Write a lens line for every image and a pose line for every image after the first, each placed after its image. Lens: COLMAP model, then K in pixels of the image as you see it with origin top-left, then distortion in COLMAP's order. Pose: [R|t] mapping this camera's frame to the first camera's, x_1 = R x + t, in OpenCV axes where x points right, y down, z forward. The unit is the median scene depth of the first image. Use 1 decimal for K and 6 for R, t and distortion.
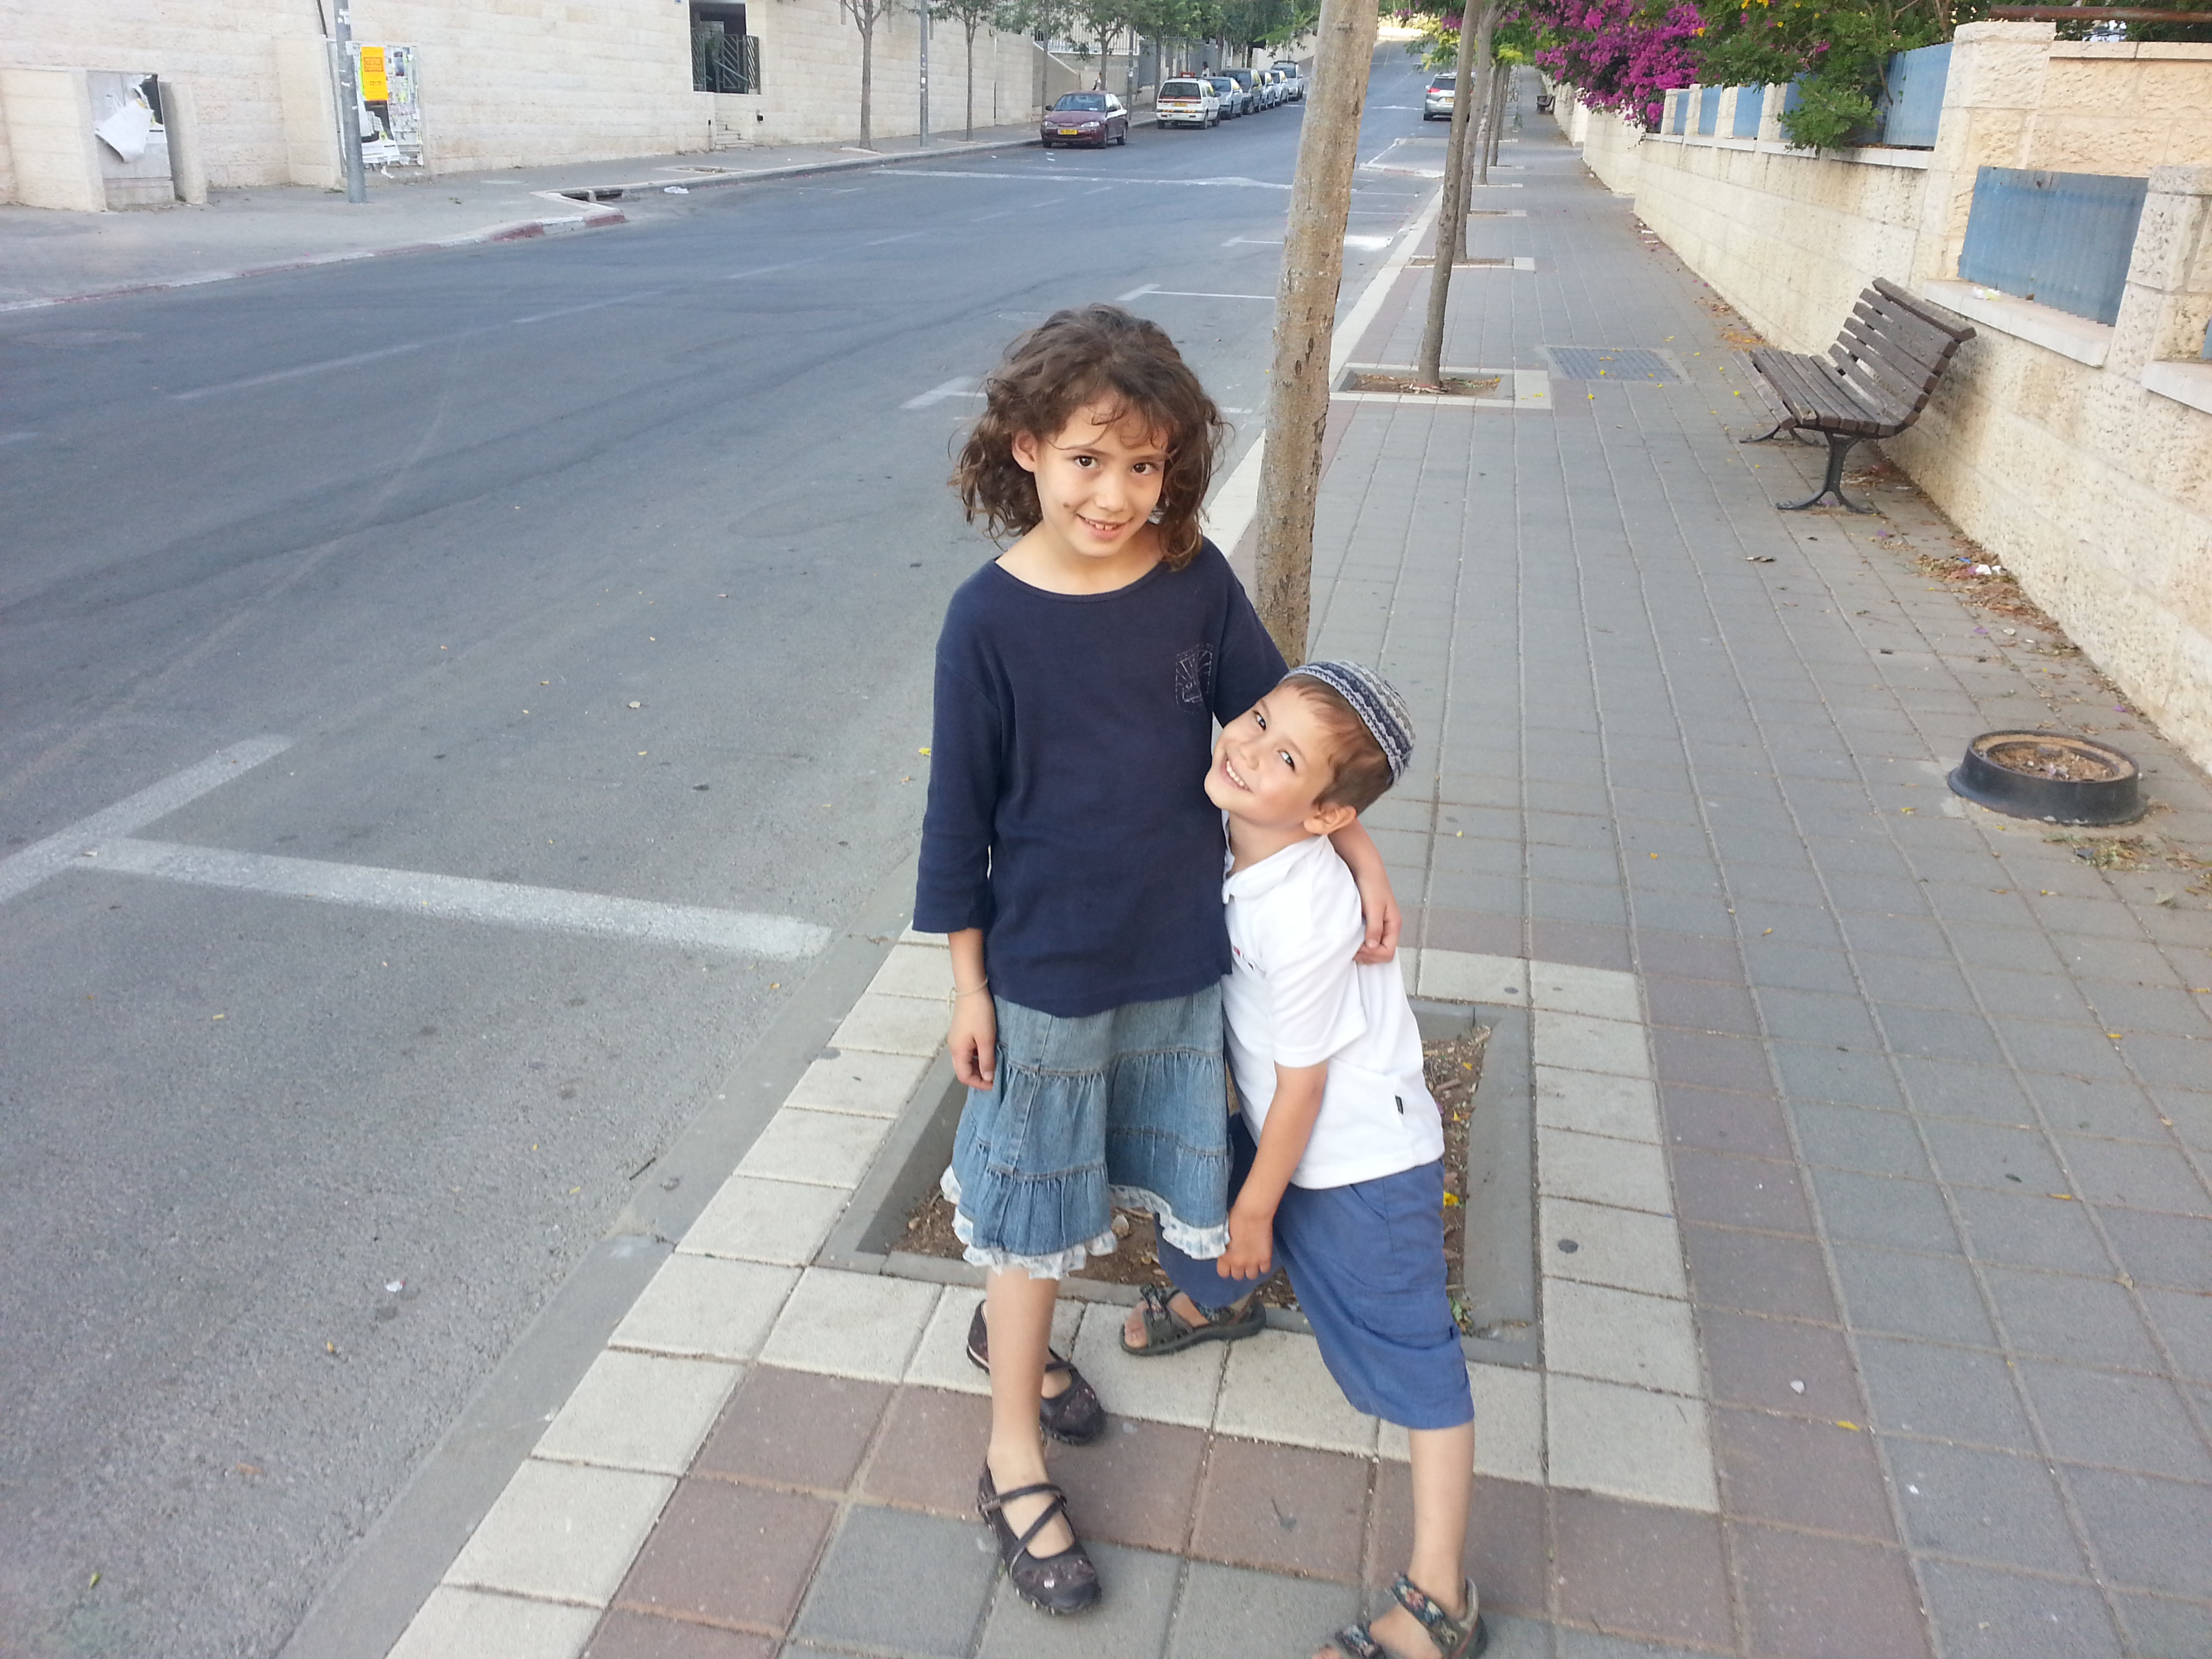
lens RADIAL K [[1748.2, 0, 1105.7], [0, 1748.2, 763.9], [0, 0, 1]] dist [0.103568, -0.173610]
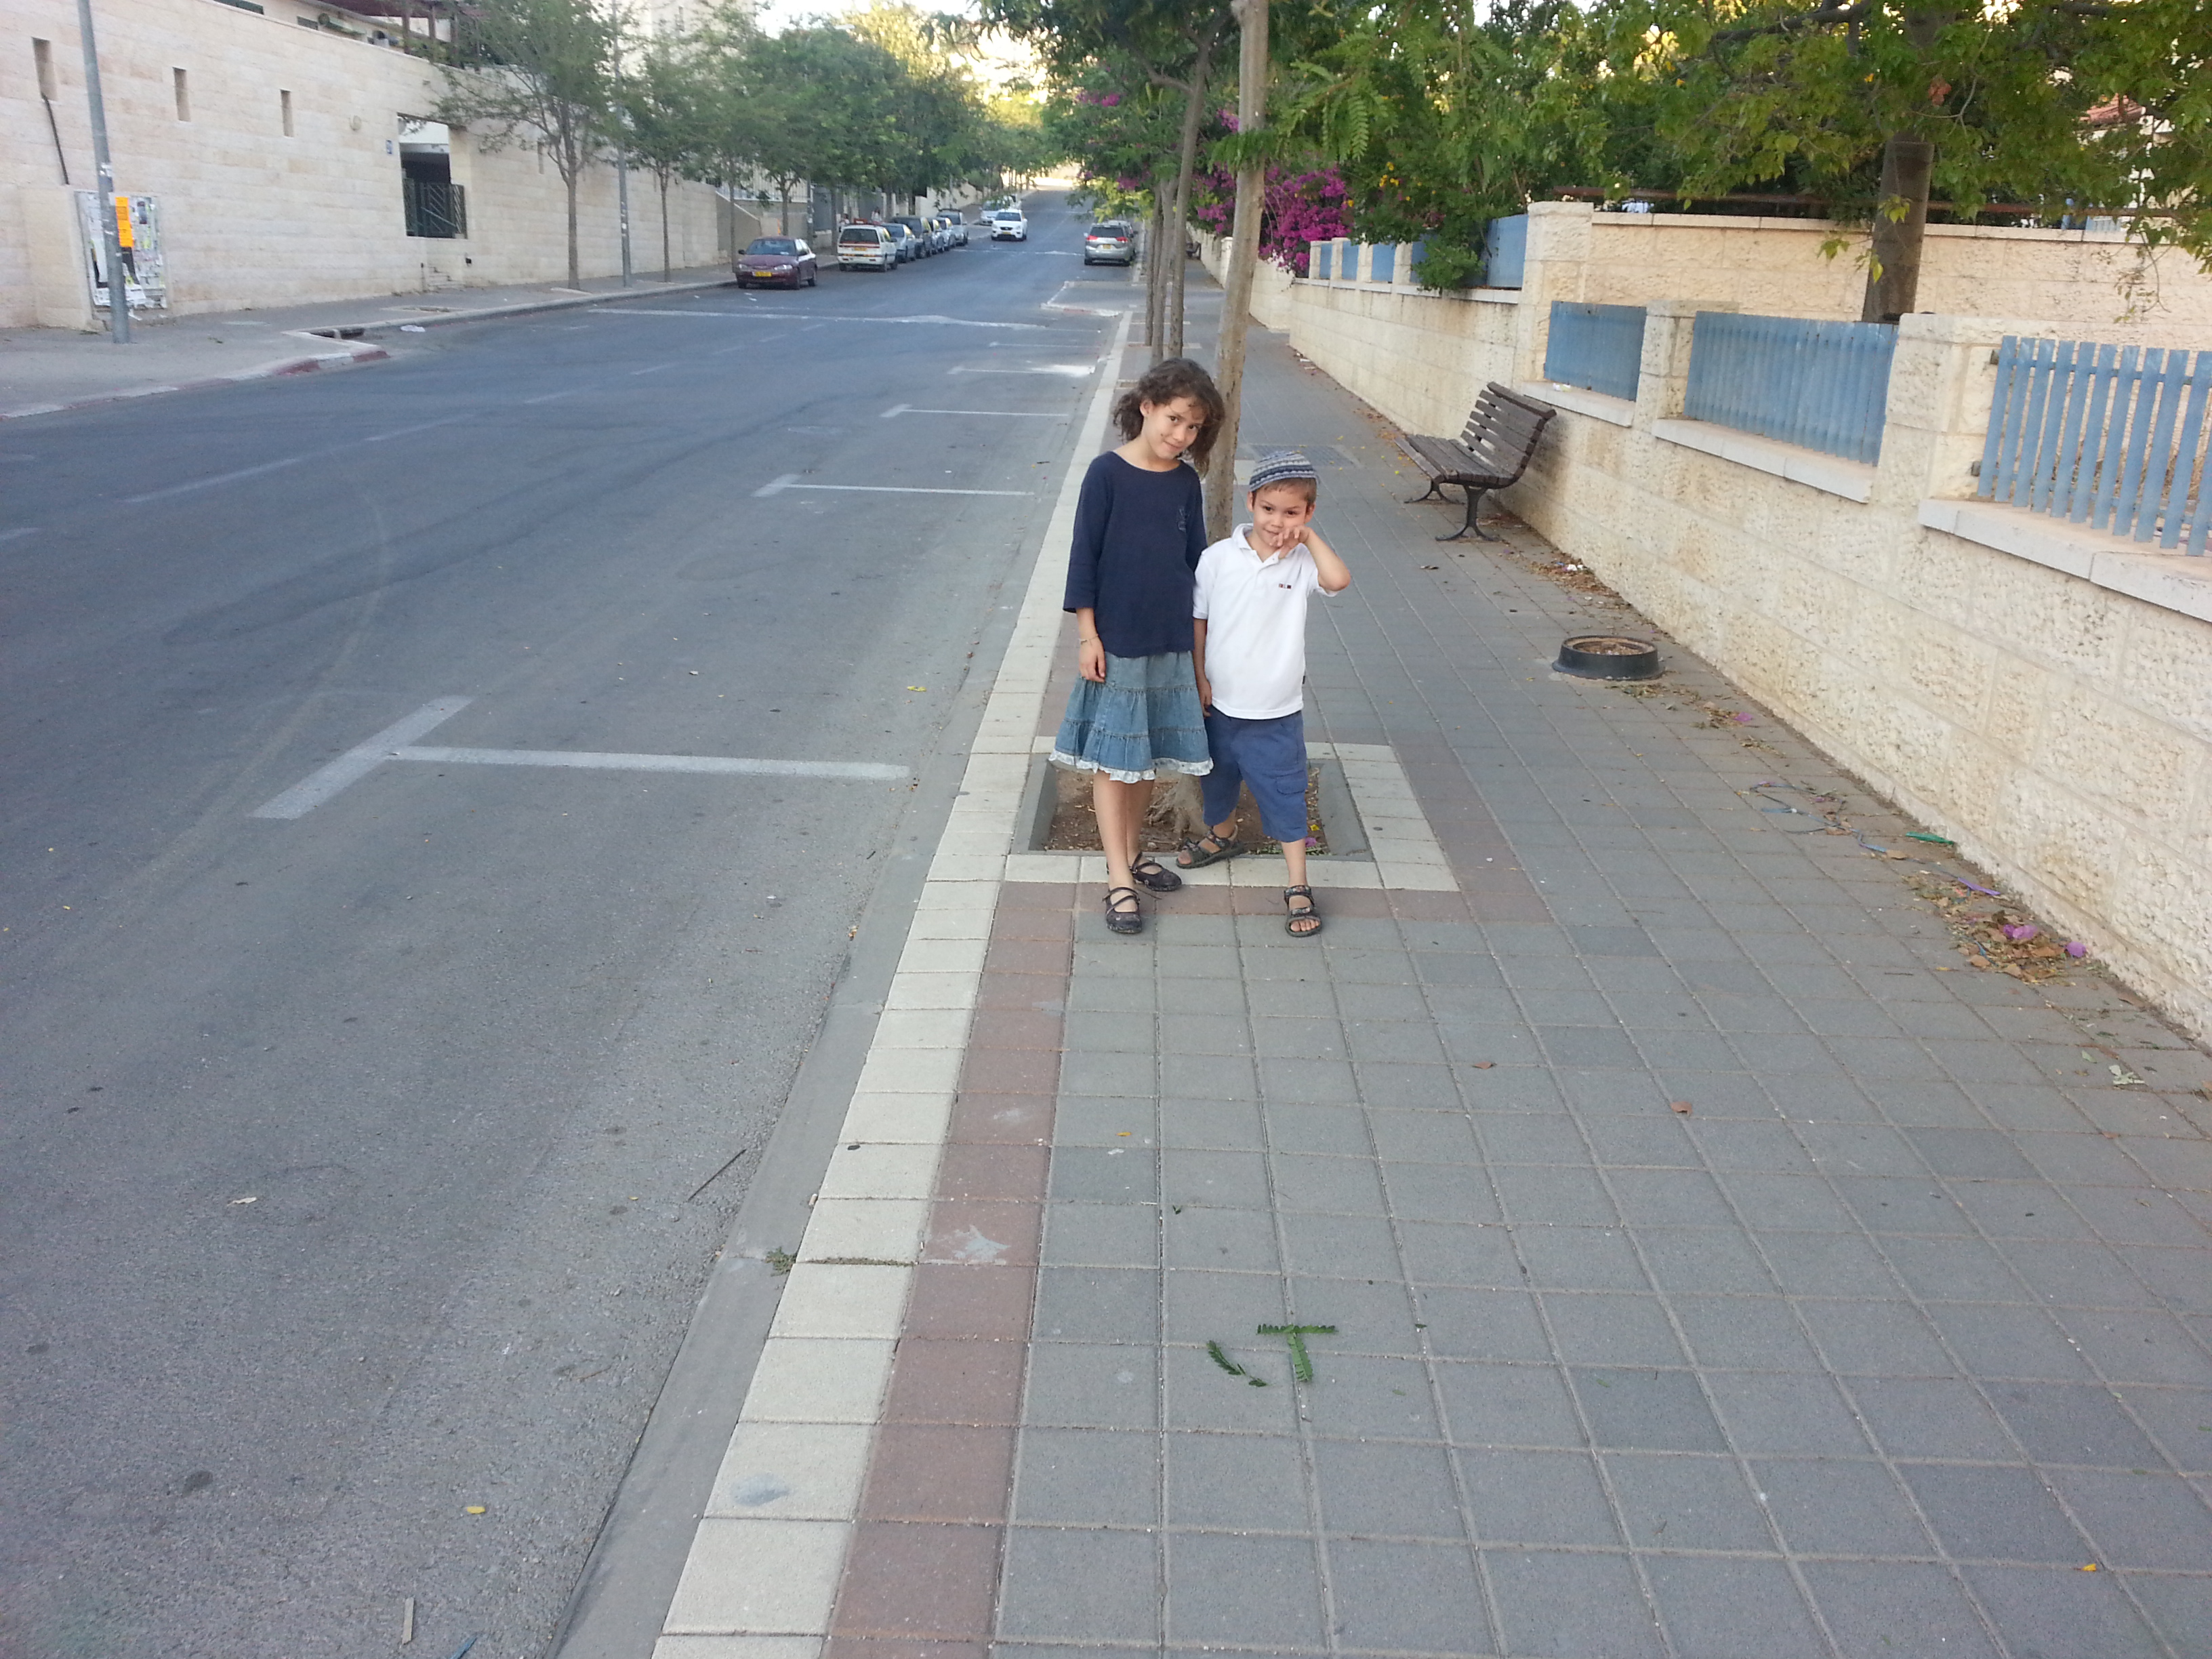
lens RADIAL K [[1748.2, 0, 1105.7], [0, 1748.2, 763.9], [0, 0, 1]] dist [0.103568, -0.173610]
pose [[0.982826, -0.051426, 0.177225, -0.152066], [0.064066, 0.995737, -0.066351, 0.121317], [-0.173058, 0.076566, 0.981931, -0.351818]]
